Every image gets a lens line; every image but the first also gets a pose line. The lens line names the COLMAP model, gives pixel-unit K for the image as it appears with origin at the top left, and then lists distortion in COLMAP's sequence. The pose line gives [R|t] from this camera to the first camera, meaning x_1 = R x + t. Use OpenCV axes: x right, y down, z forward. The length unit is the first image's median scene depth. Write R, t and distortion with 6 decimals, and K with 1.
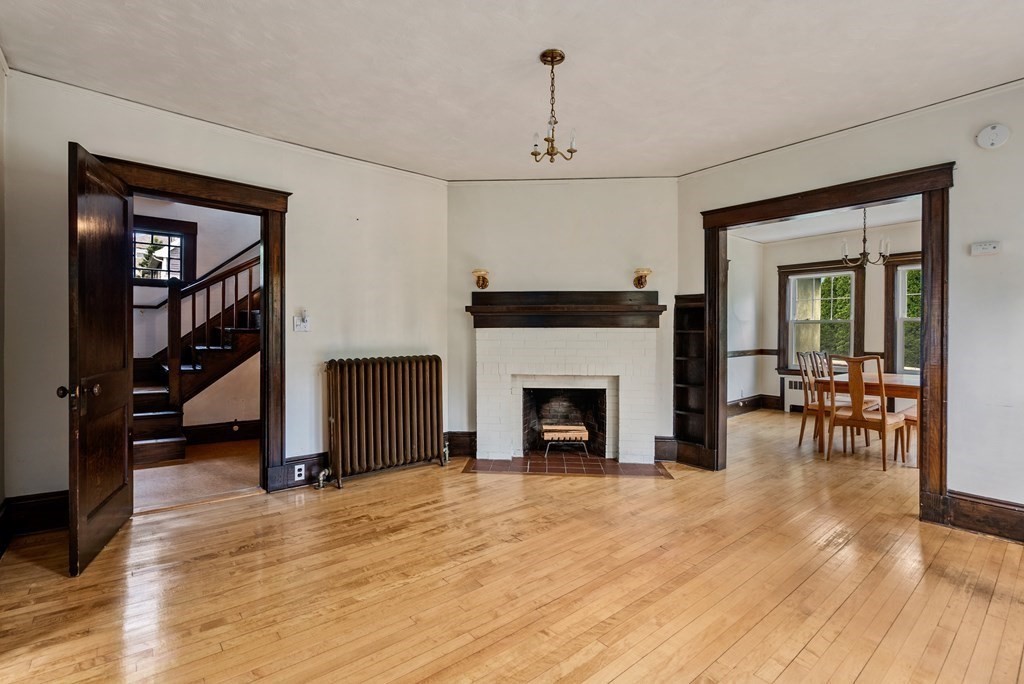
lens RADIAL K [[480.4, 0, 501.8], [0, 480.4, 334.3], [0, 0, 1]] dist [-0.002414, 0.002459]
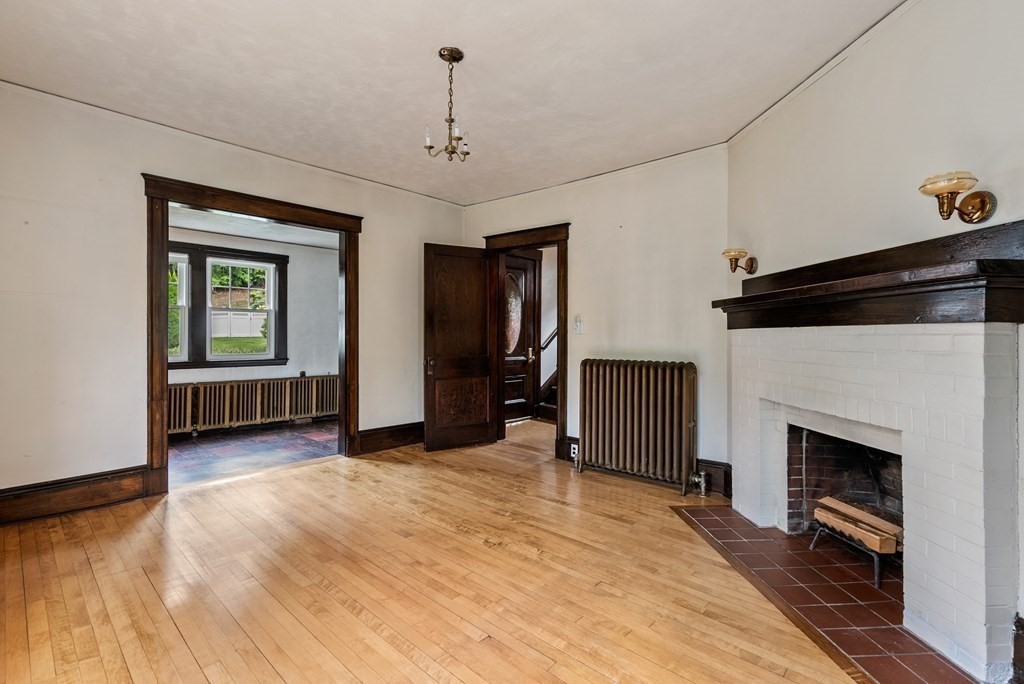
lens RADIAL K [[480.4, 0, 517.4], [0, 480.4, 333.5], [0, 0, 1]] dist [-0.002414, 0.002459]
pose [[0.134953, -0.006777, -0.990829, 0.669210], [-0.012701, 0.999883, -0.008568, 0.004570], [0.990771, 0.013741, 0.134851, 0.609655]]
